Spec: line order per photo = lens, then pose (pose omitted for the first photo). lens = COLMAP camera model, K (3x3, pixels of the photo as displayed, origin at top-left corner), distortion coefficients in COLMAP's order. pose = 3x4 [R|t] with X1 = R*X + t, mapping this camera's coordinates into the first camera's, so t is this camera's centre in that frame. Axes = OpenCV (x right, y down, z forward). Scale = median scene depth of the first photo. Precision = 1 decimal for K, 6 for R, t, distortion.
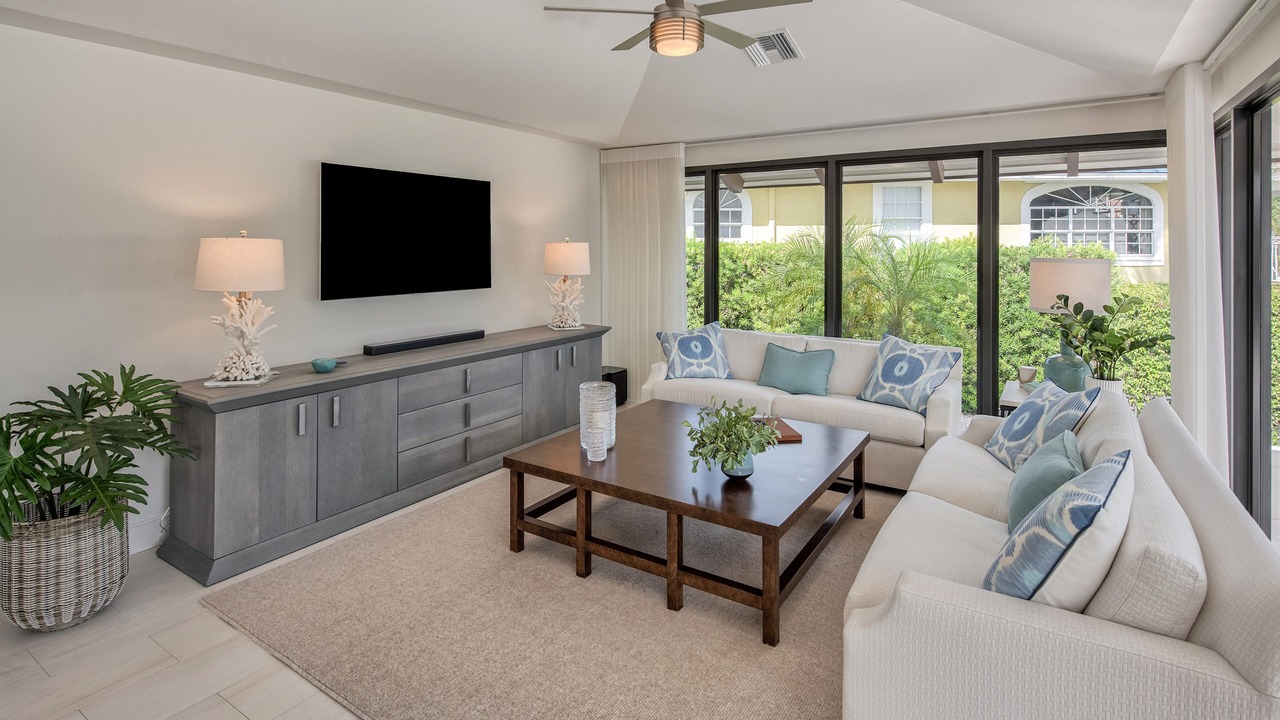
lens RADIAL K [[617.3, 0, 622.4], [0, 617.3, 360.9], [0, 0, 1]] dist [0.003554, 0.000127]
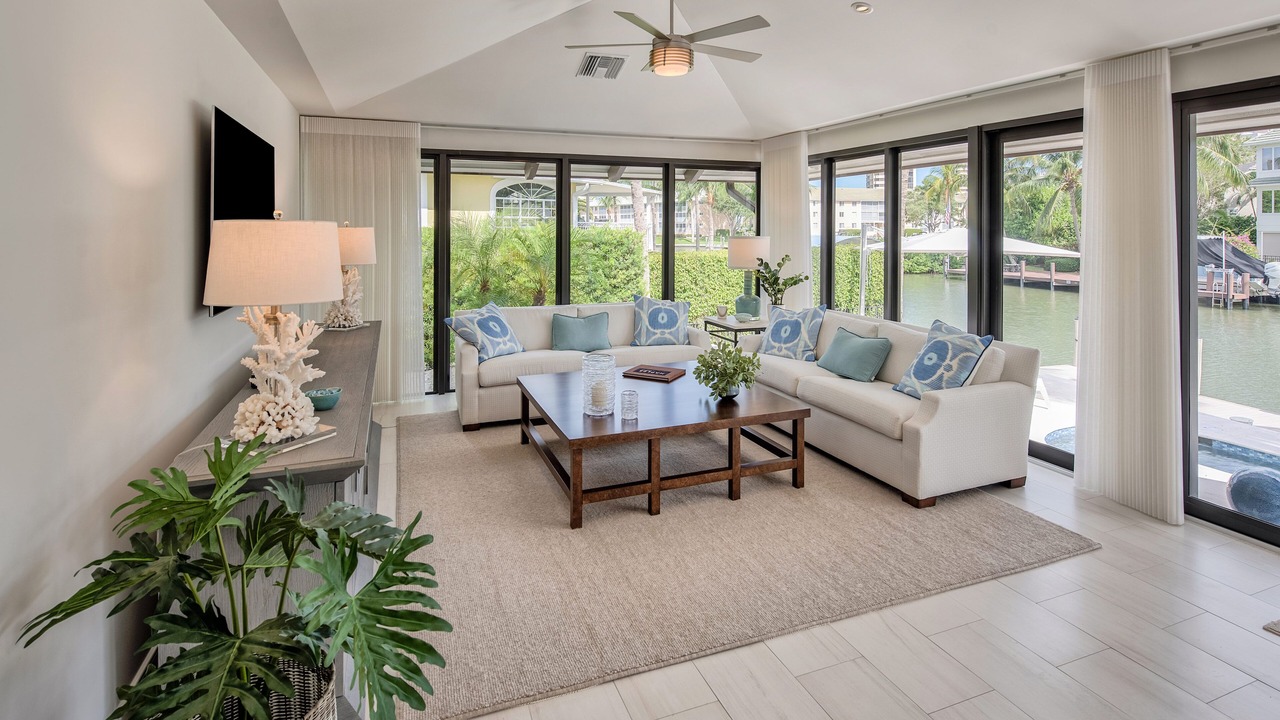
lens RADIAL K [[617.3, 0, 622.4], [0, 617.3, 360.9], [0, 0, 1]] dist [0.003554, 0.000127]
pose [[0.580234, -0.173273, 0.795805, -0.568227], [0.151822, 0.982991, 0.103334, -0.038967], [-0.800174, 0.060863, 0.596672, 0.192348]]
